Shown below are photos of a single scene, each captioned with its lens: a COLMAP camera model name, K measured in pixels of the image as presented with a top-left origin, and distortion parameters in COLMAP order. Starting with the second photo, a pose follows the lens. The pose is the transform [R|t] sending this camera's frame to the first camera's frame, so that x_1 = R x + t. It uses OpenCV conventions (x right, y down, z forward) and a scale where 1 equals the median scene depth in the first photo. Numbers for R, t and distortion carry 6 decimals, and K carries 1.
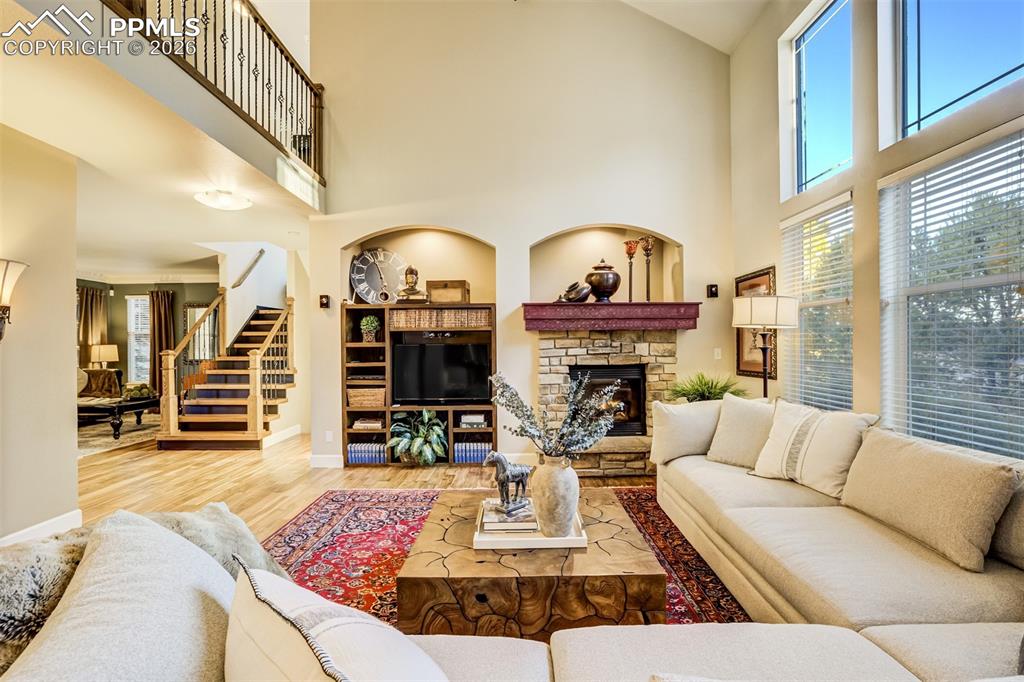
lens RADIAL K [[435.5, 0, 495.4], [0, 435.5, 347.8], [0, 0, 1]] dist [-0.040823, 0.012094]
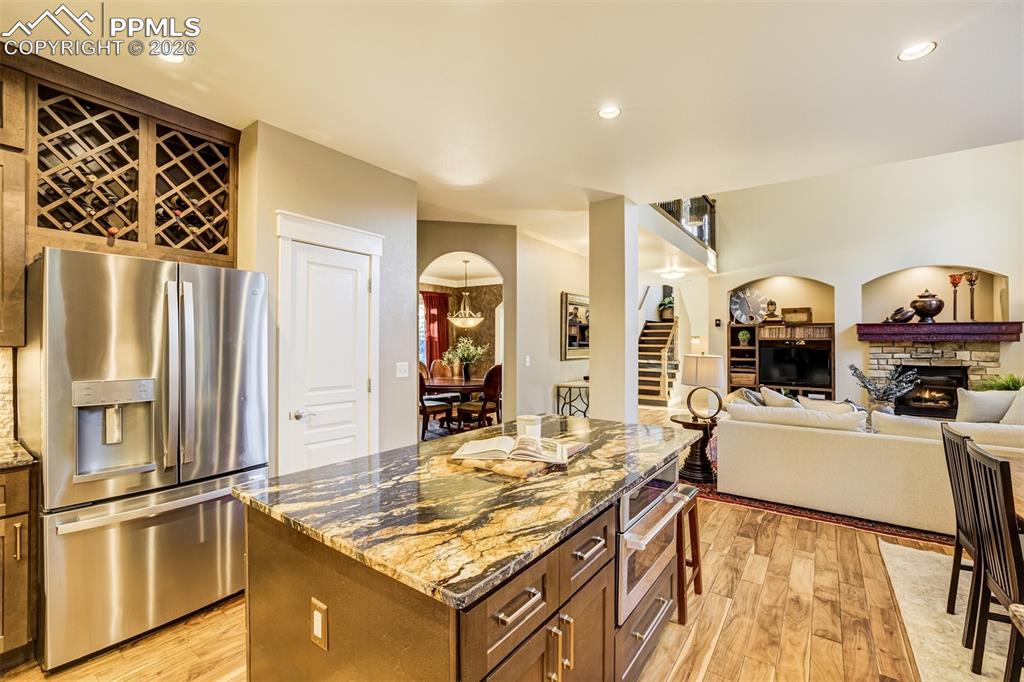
lens RADIAL K [[435.5, 0, 518.5], [0, 435.5, 331.8], [0, 0, 1]] dist [-0.040823, 0.012094]
pose [[0.827601, 0.002982, -0.561308, -0.075964], [-0.020421, 0.999484, -0.024798, -0.010384], [0.560945, 0.031986, 0.827235, -0.883306]]
